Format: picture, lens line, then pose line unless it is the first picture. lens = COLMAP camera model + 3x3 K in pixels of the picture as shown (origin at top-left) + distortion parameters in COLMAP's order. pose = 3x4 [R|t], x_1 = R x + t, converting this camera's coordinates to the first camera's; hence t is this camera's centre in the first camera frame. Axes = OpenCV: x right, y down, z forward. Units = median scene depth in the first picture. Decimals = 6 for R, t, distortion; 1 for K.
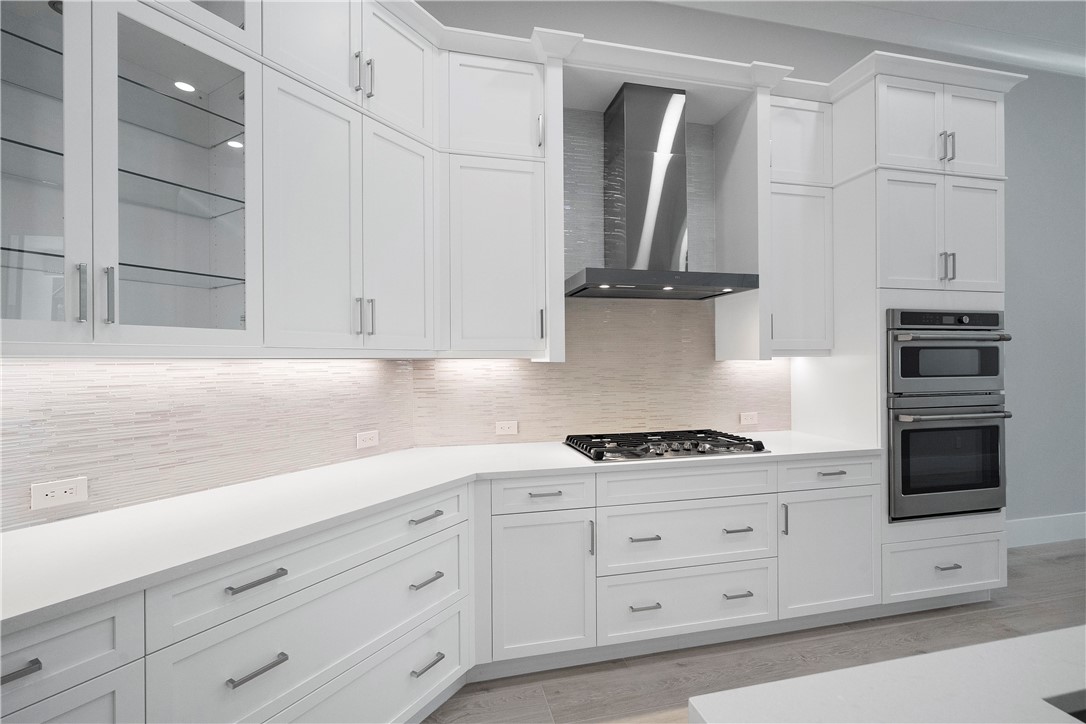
lens RADIAL K [[490.6, 0, 547.2], [0, 490.6, 360.5], [0, 0, 1]] dist [0.000005, 0.000686]
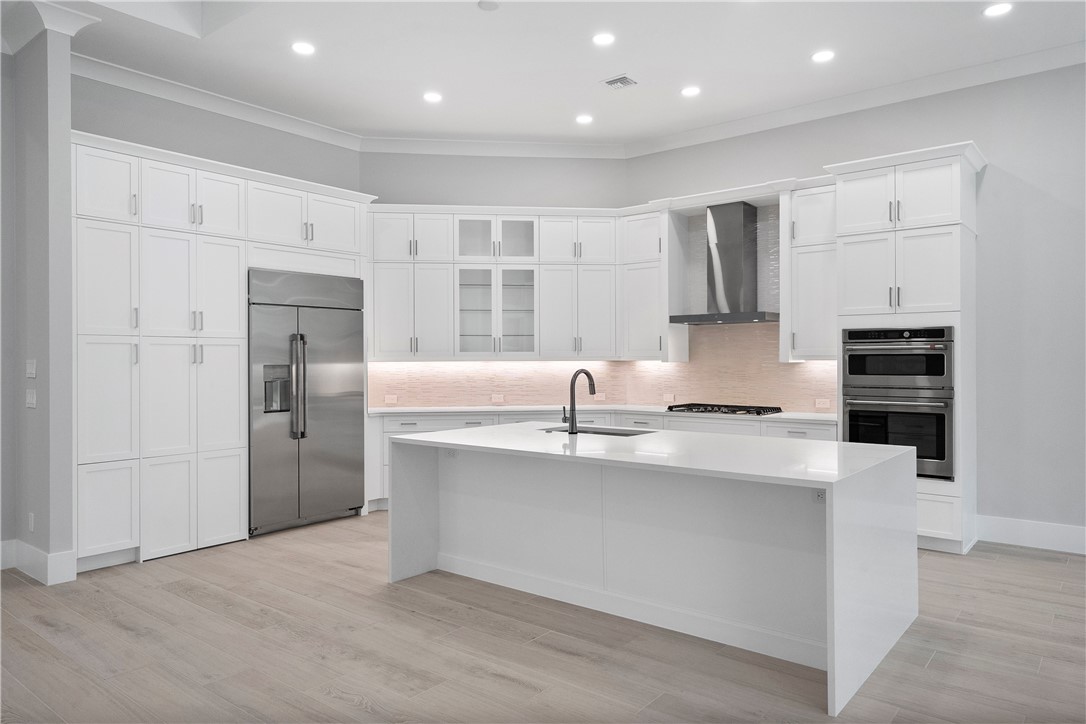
lens RADIAL K [[725.0, 0, 542.3], [0, 725.0, 360.8], [0, 0, 1]] dist [-0.001151, -0.000087]
pose [[0.610160, 0.007220, -0.792246, 1.875867], [0.001477, 0.999946, 0.010250, -0.031746], [0.792277, -0.007424, 0.610116, -1.084590]]
